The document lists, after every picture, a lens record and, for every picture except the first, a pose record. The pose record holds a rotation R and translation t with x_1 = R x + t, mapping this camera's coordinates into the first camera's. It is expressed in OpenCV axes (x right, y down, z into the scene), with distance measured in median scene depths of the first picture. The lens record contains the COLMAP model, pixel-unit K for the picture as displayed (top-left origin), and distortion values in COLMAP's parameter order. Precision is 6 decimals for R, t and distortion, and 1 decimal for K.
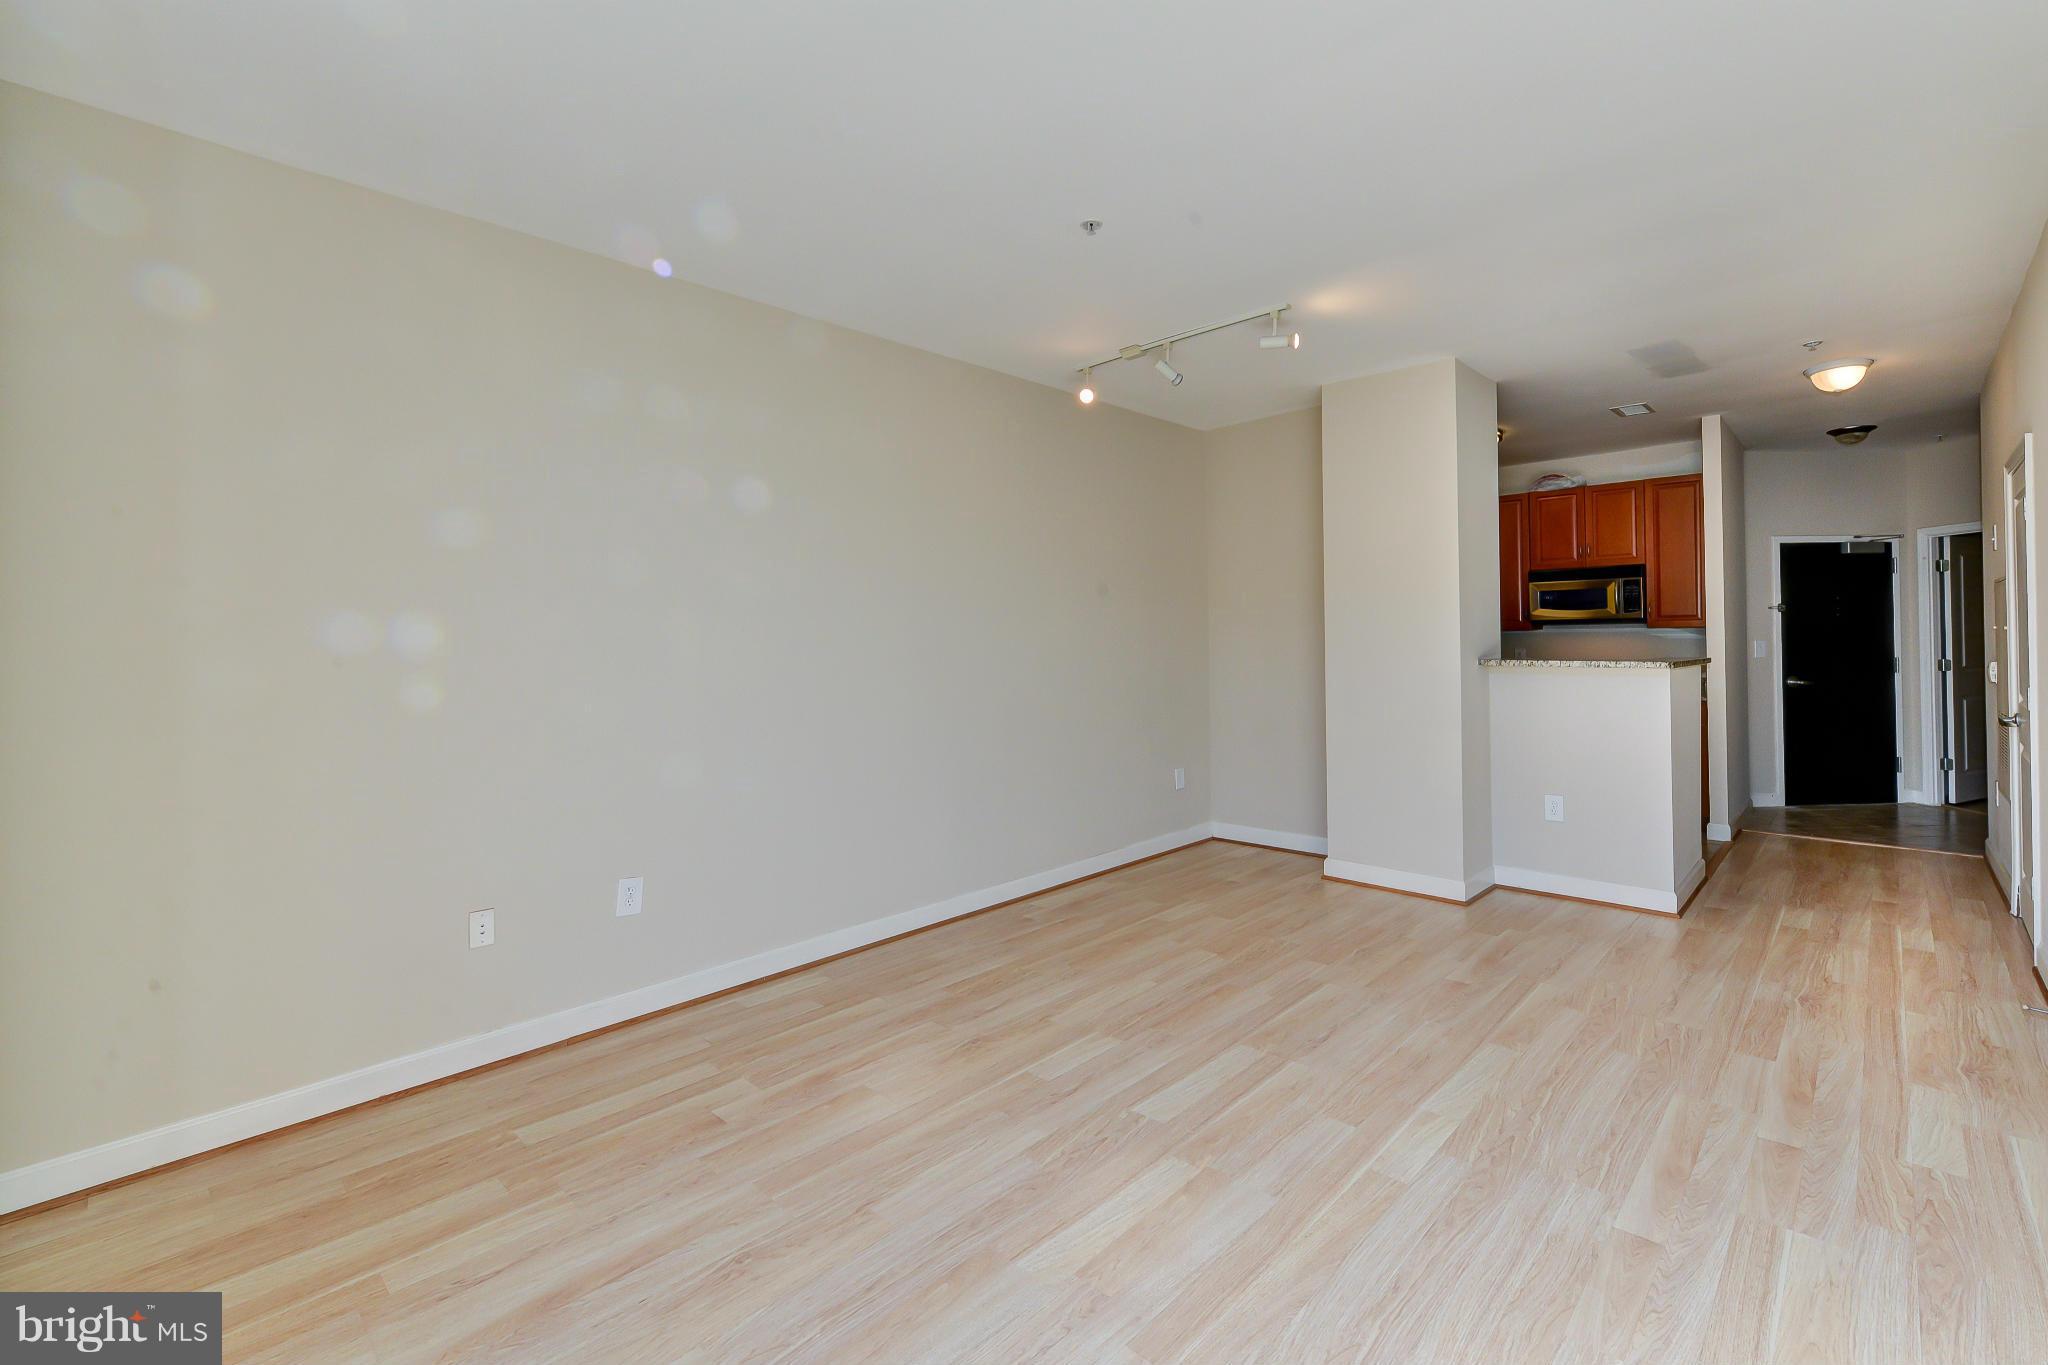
lens RADIAL K [[892.4, 0, 1092.6], [0, 892.4, 632.4], [0, 0, 1]] dist [-0.001097, -0.000065]
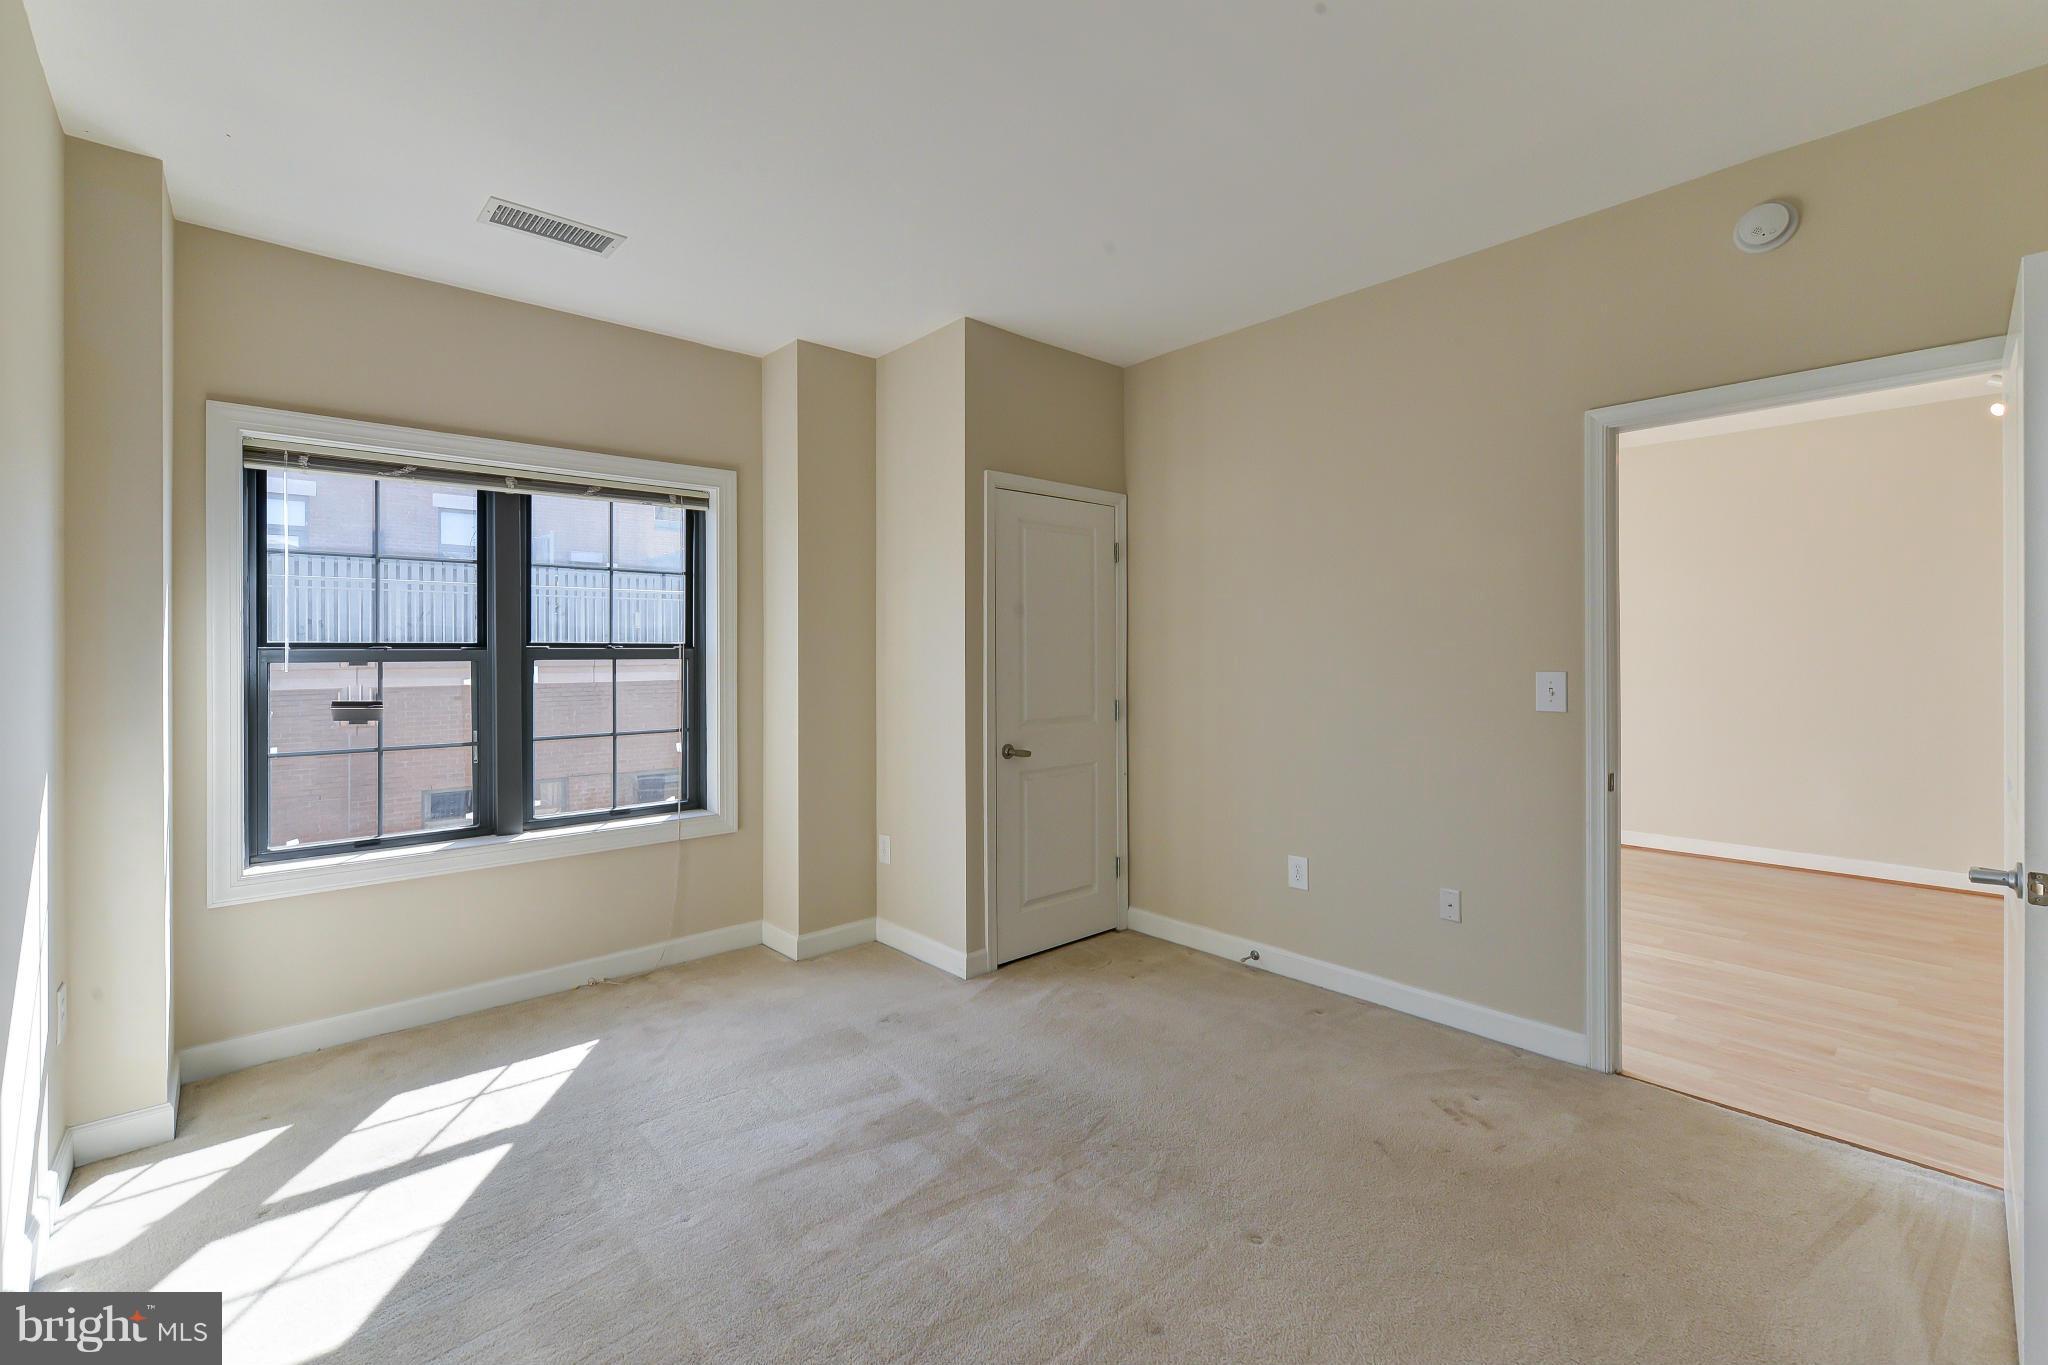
lens RADIAL K [[858.8, 0, 988.8], [0, 858.8, 657.3], [0, 0, 1]] dist [-0.002564, -0.000367]
pose [[-0.139016, 0.013370, -0.990200, 1.793354], [0.012559, 0.999852, 0.011738, -0.014556], [0.990210, -0.010804, -0.139164, -0.013654]]
